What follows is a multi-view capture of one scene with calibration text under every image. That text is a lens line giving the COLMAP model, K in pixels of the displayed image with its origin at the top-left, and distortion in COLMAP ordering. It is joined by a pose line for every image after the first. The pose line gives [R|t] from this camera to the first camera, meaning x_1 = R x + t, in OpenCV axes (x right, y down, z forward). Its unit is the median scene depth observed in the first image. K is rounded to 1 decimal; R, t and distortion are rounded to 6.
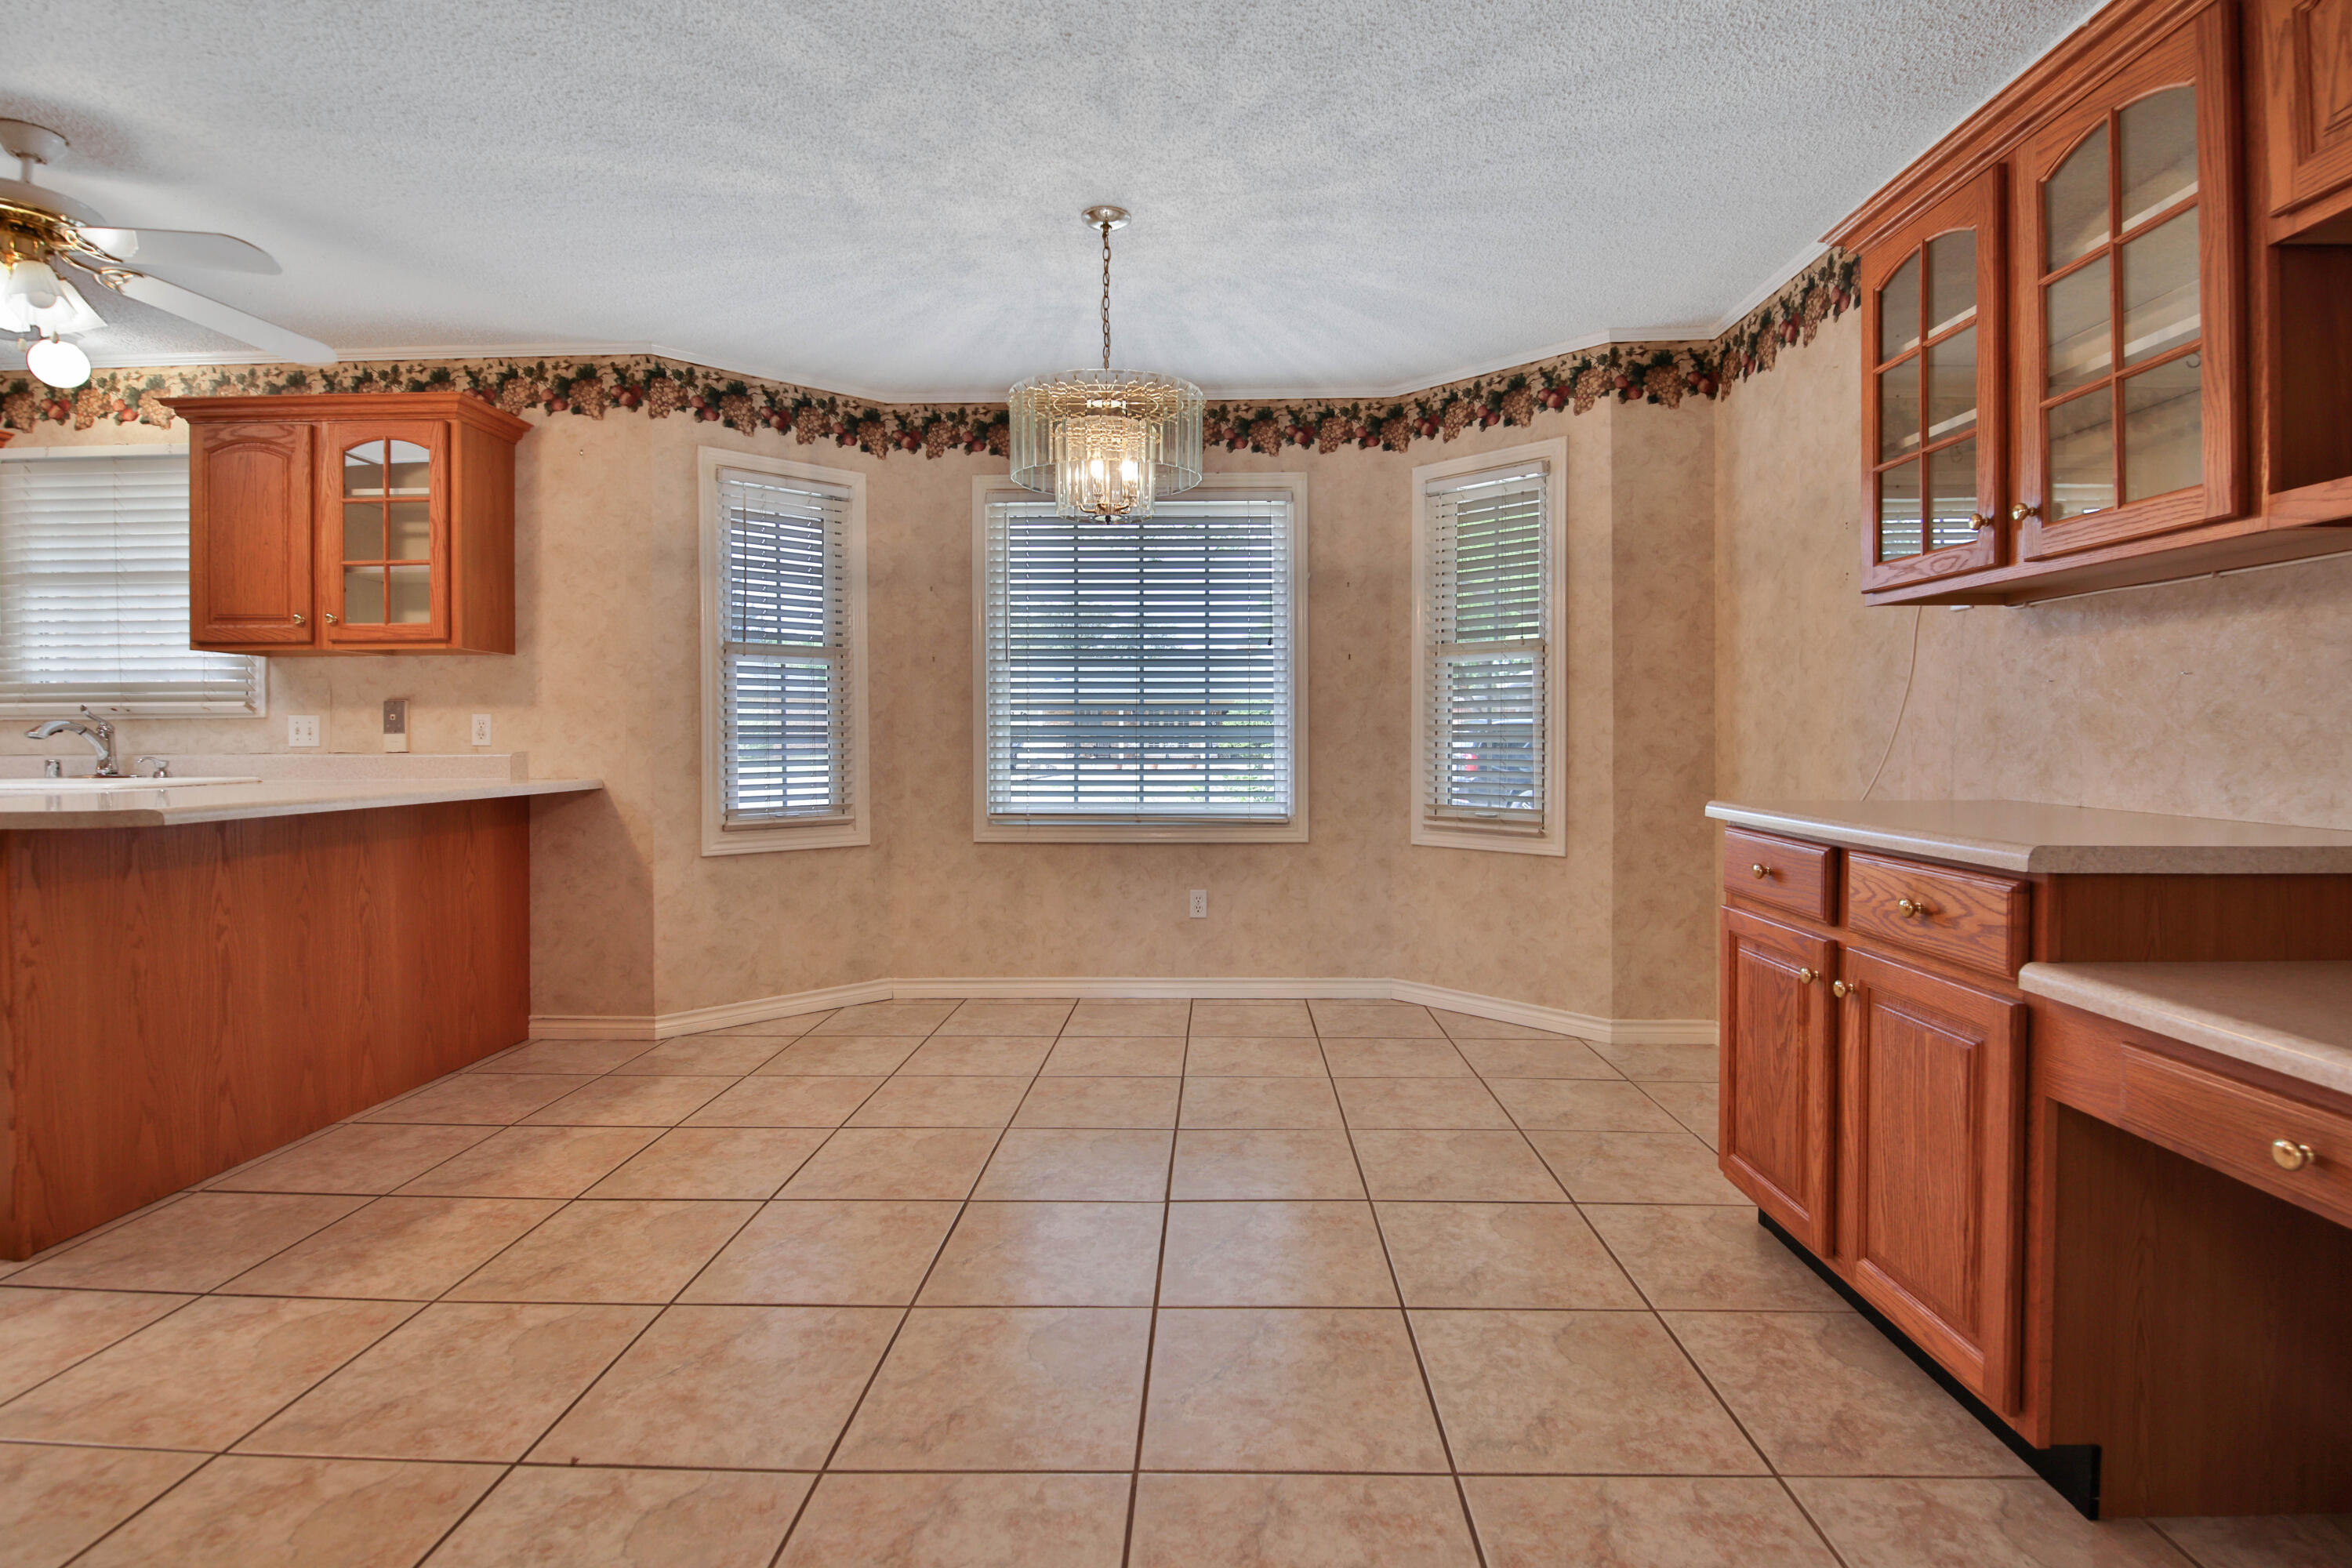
lens RADIAL K [[1092.5, 0, 1184.4], [0, 1092.5, 746.7], [0, 0, 1]] dist [-0.002822, -0.009466]
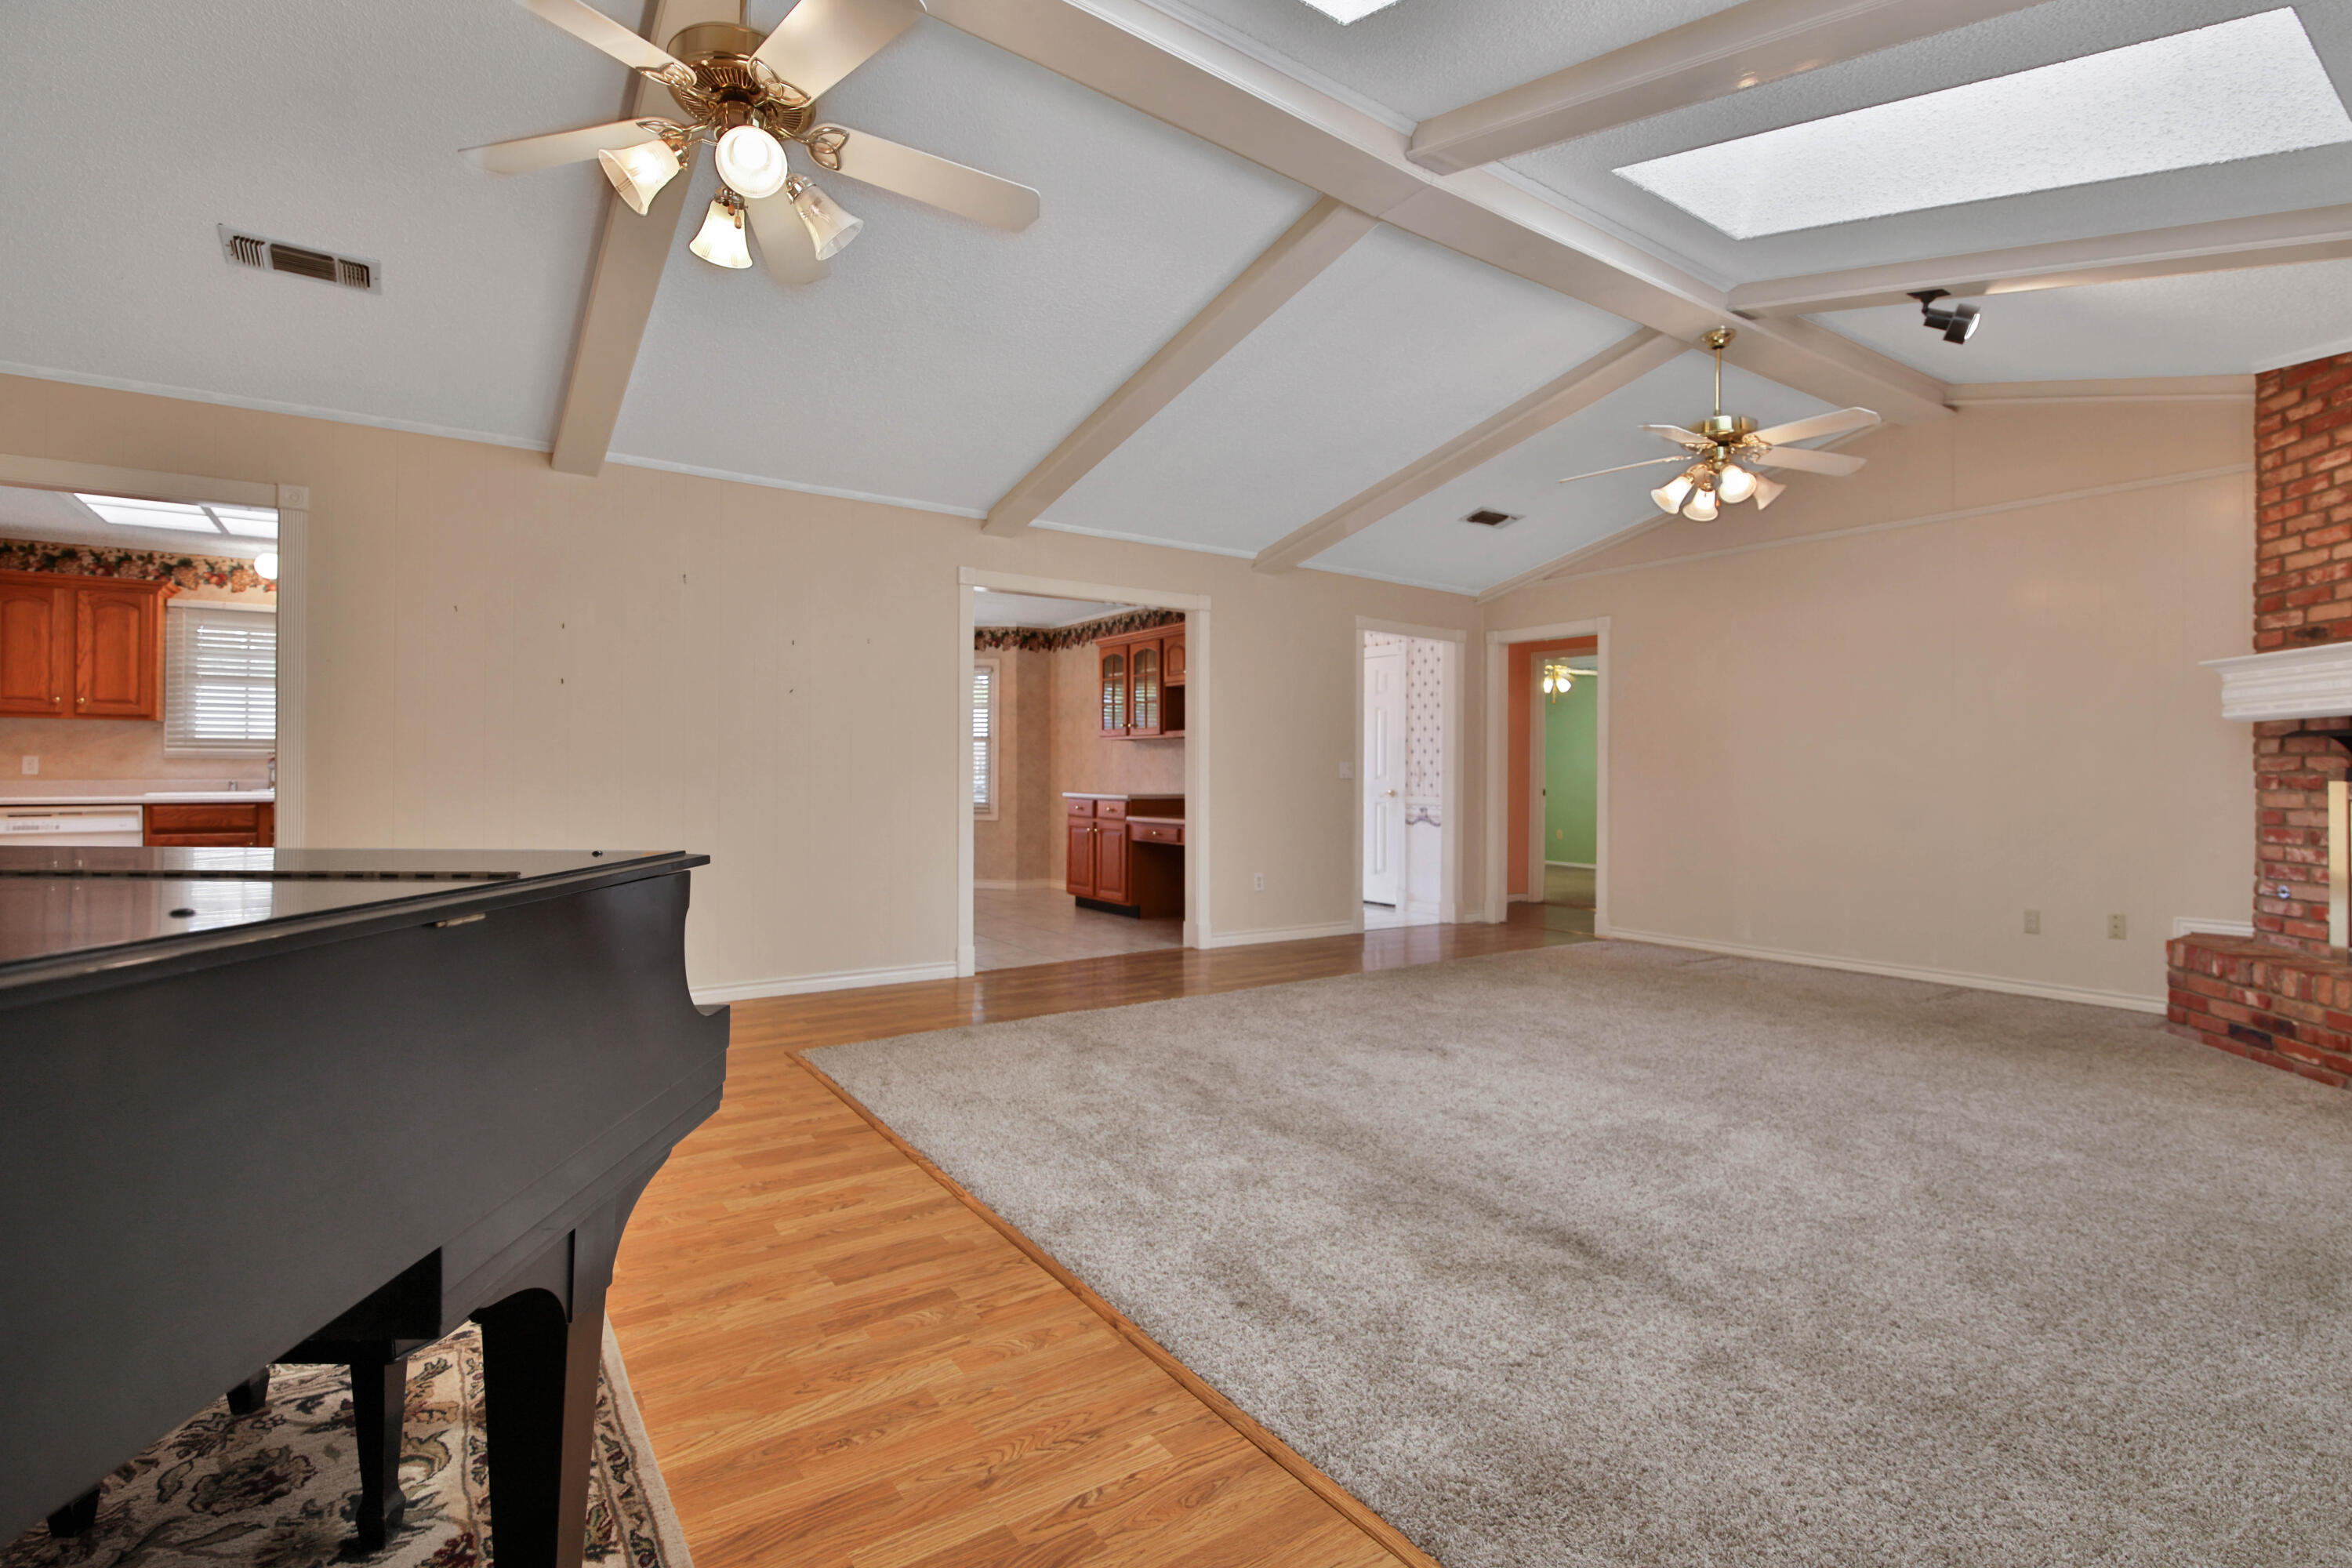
lens RADIAL K [[1092.5, 0, 1176.0], [0, 1092.5, 776.7], [0, 0, 1]] dist [-0.002822, -0.009466]
pose [[0.800048, 0.004794, 0.599916, -0.940679], [-0.000122, 0.999969, -0.007828, 0.017838], [-0.599936, 0.006190, 0.800024, -1.433612]]
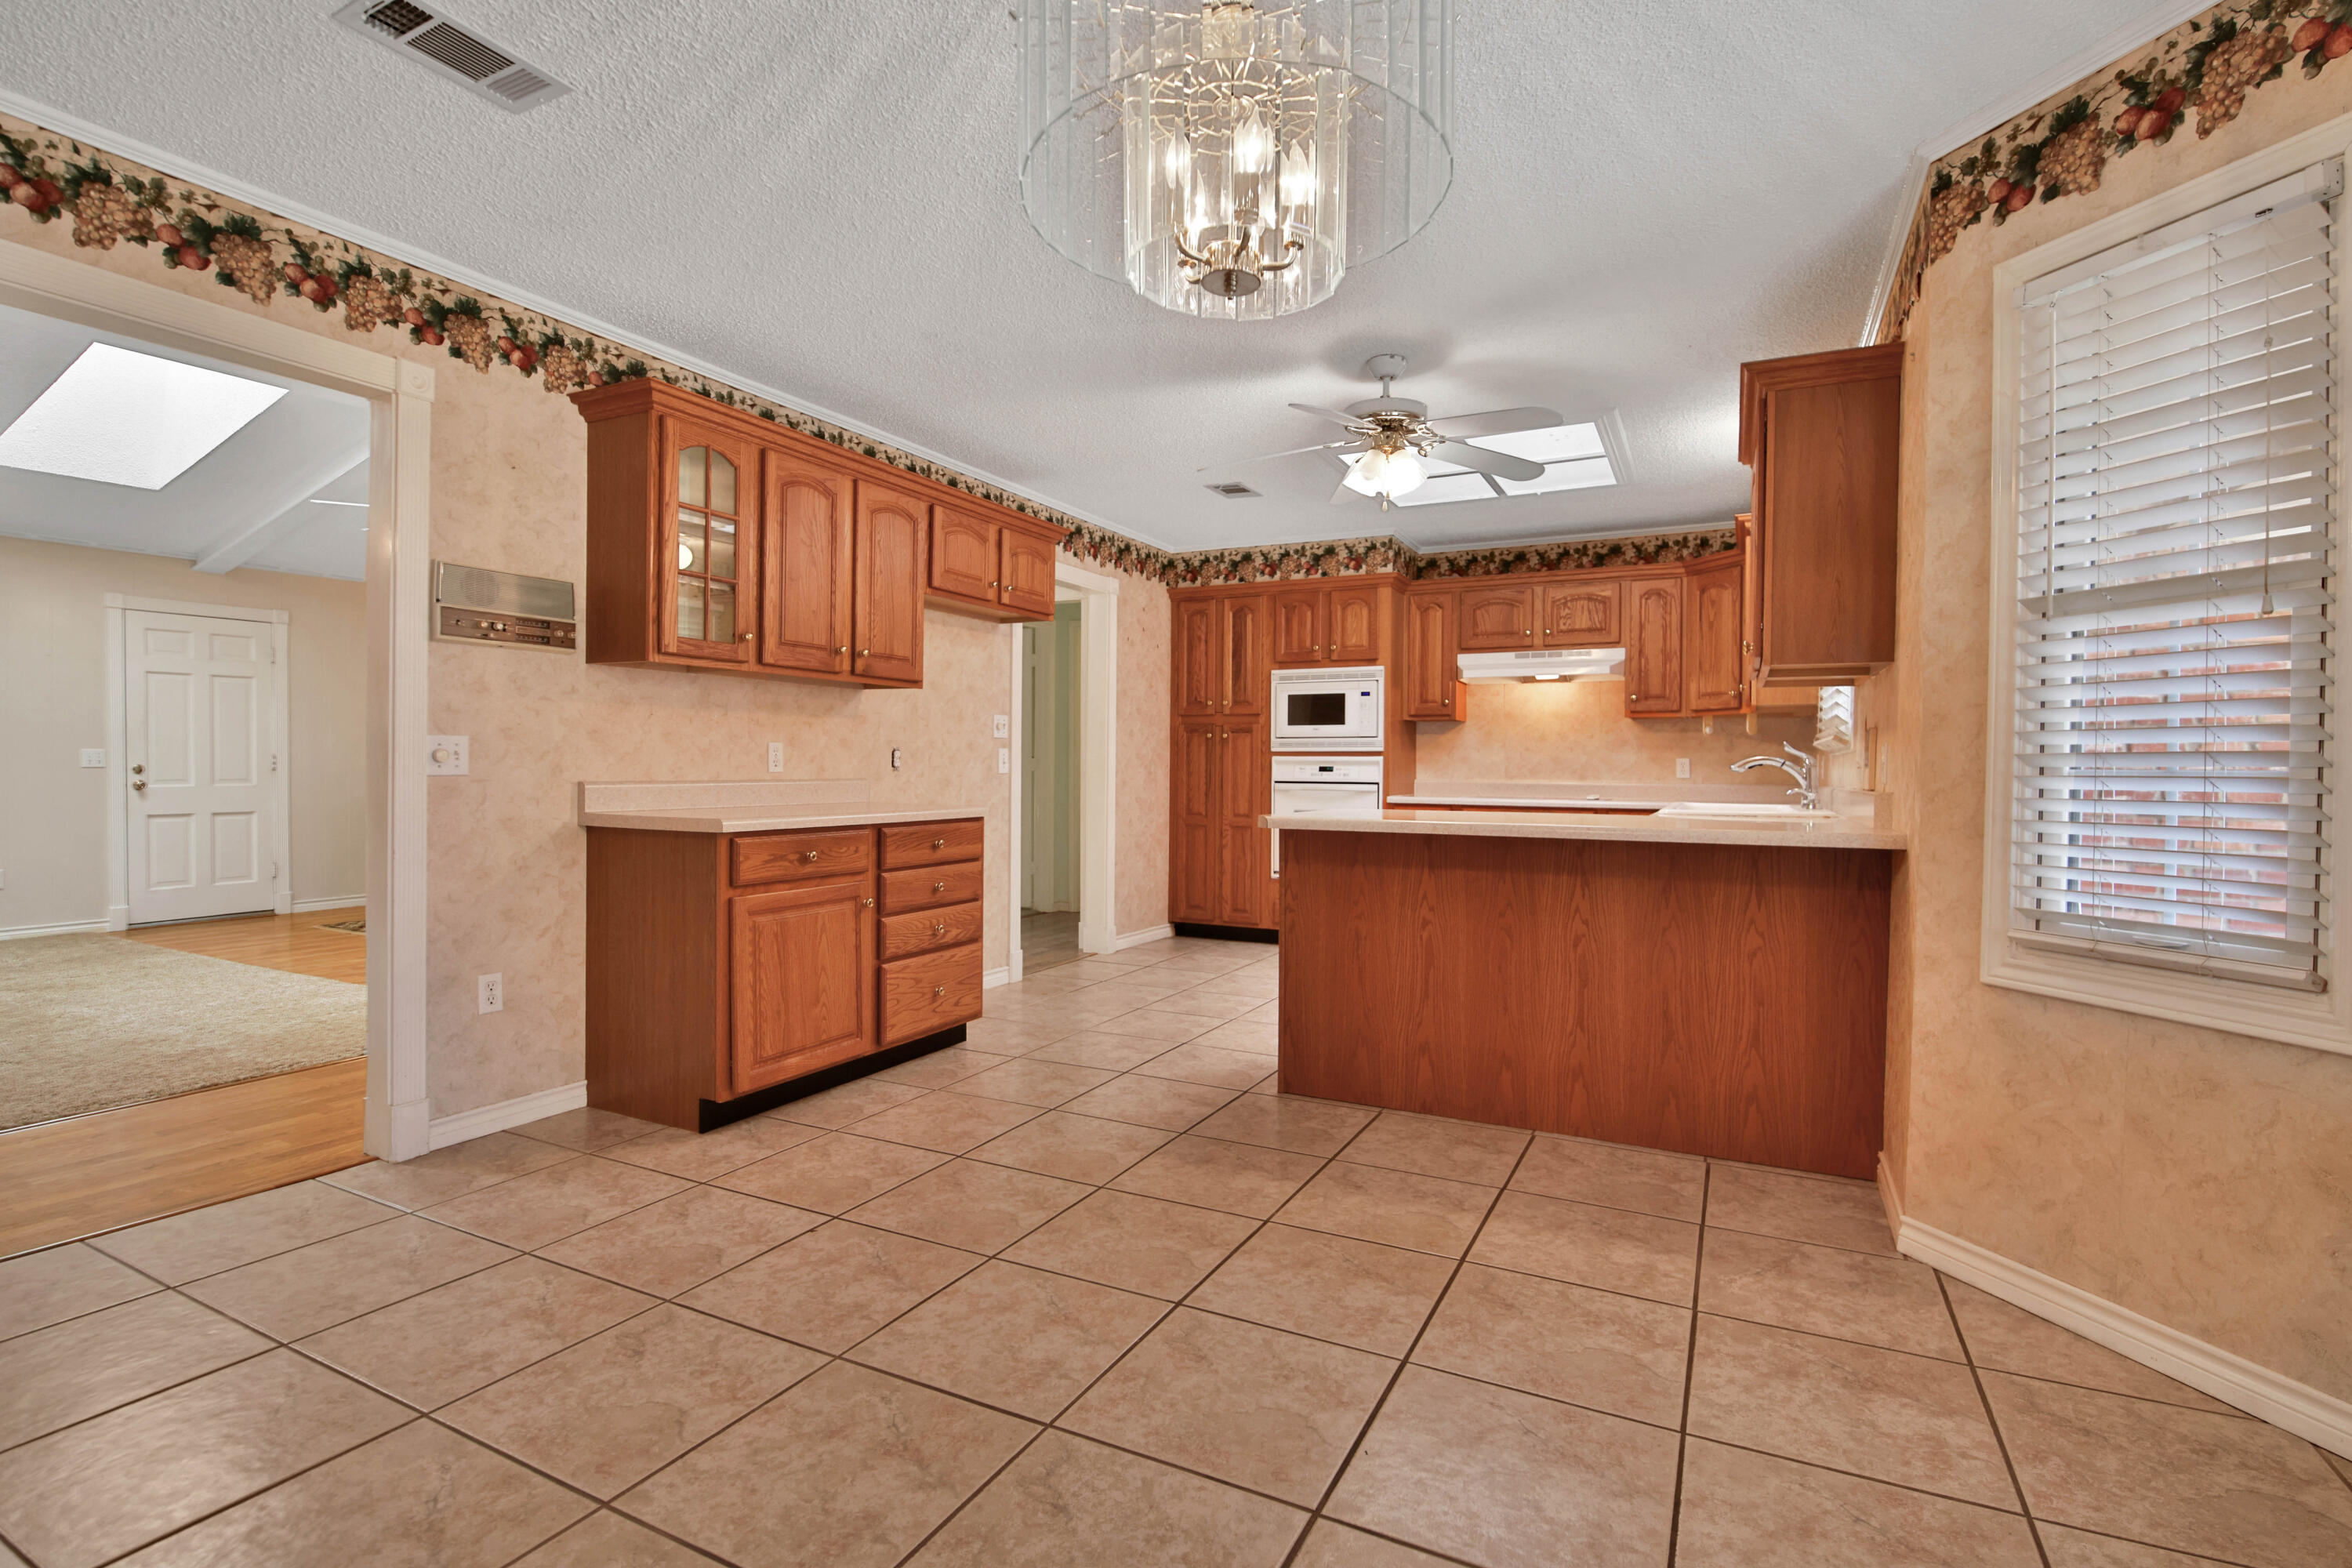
lens RADIAL K [[1092.5, 0, 1197.9], [0, 1092.5, 781.1], [0, 0, 1]] dist [-0.002822, -0.009466]
pose [[-0.417778, 0.011760, -0.908473, 0.276264], [-0.015745, 0.999672, 0.020181, -0.011965], [0.908413, 0.022735, -0.417455, 0.954294]]
